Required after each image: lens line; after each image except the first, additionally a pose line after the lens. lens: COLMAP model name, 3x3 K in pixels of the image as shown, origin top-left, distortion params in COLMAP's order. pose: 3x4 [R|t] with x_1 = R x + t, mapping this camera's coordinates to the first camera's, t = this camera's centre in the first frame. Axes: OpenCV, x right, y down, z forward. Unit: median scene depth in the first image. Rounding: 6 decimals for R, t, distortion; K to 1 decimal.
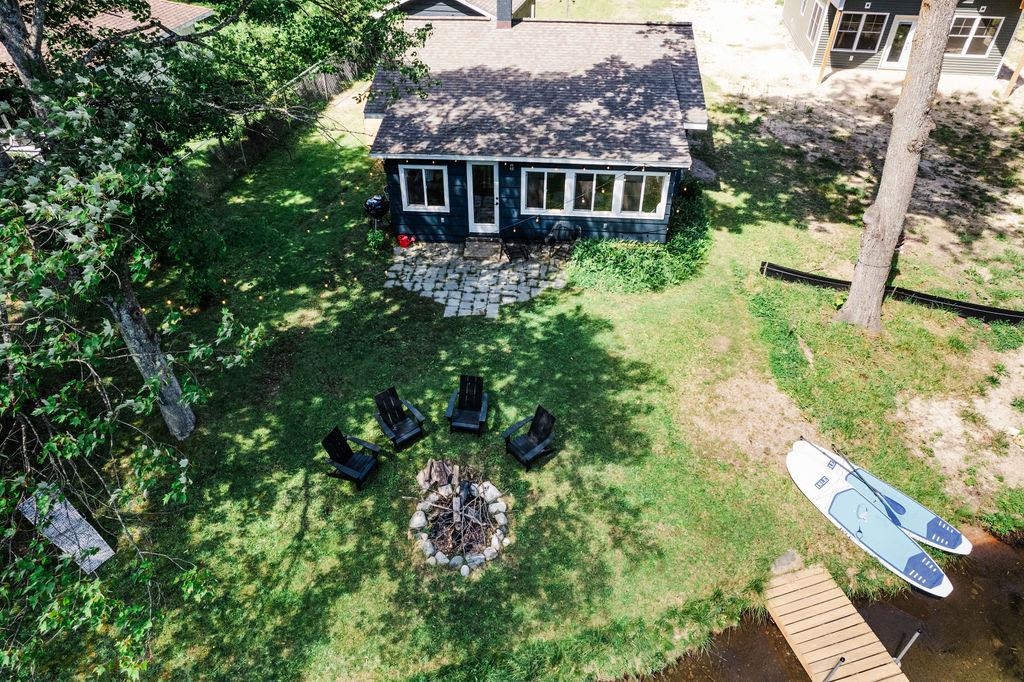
lens RADIAL K [[655.4, 0, 516.8], [0, 655.4, 342.5], [0, 0, 1]] dist [-0.070630, 0.059777]
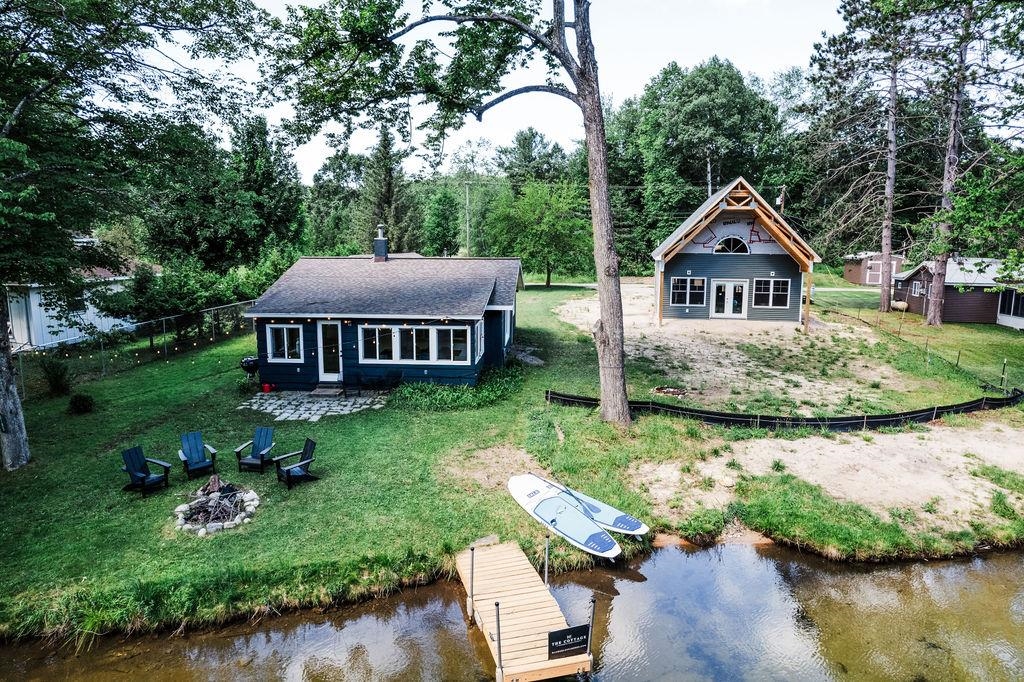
lens RADIAL K [[655.4, 0, 516.8], [0, 655.4, 342.5], [0, 0, 1]] dist [-0.070630, 0.059777]
pose [[0.999953, -0.000847, 0.009675, 0.309804], [0.005489, 0.871127, -0.491027, 0.403492], [-0.008012, 0.491057, 0.871091, -0.124641]]
